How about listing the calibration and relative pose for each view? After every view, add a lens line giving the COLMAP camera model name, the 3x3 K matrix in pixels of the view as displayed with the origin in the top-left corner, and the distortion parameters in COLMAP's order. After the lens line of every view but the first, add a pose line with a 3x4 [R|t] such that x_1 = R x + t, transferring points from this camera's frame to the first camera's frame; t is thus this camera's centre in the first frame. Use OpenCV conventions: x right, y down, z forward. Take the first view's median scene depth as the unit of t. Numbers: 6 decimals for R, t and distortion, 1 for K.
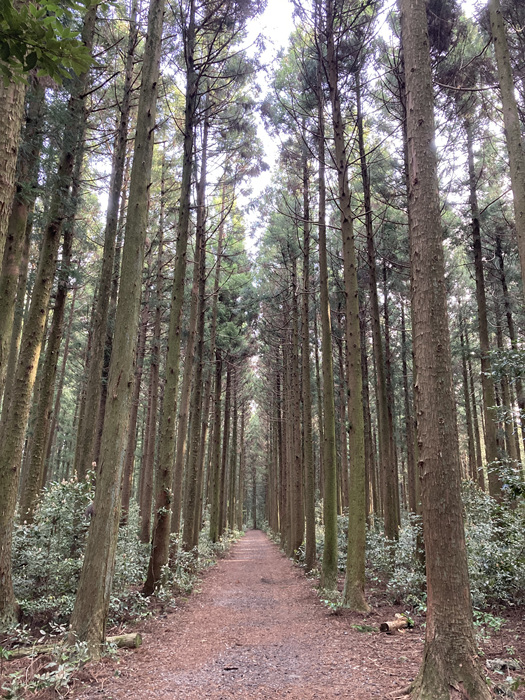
lens RADIAL K [[555.3, 0, 262.5], [0, 555.3, 350.0], [0, 0, 1]] dist [0.029539, -0.010508]
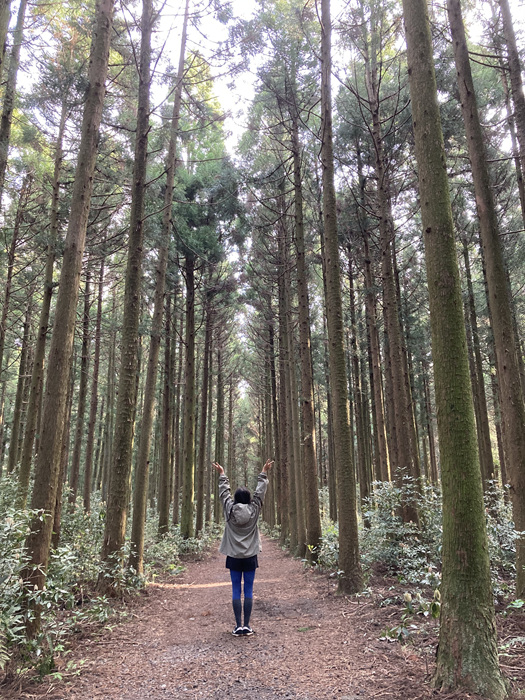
lens RADIAL K [[555.1, 0, 262.6], [0, 555.1, 344.8], [0, 0, 1]] dist [0.011112, -0.001966]
pose [[0.999554, -0.022027, 0.020142, -0.000310], [0.022165, 0.999732, -0.006671, 0.063617], [-0.019990, 0.007114, 0.999775, 0.174580]]
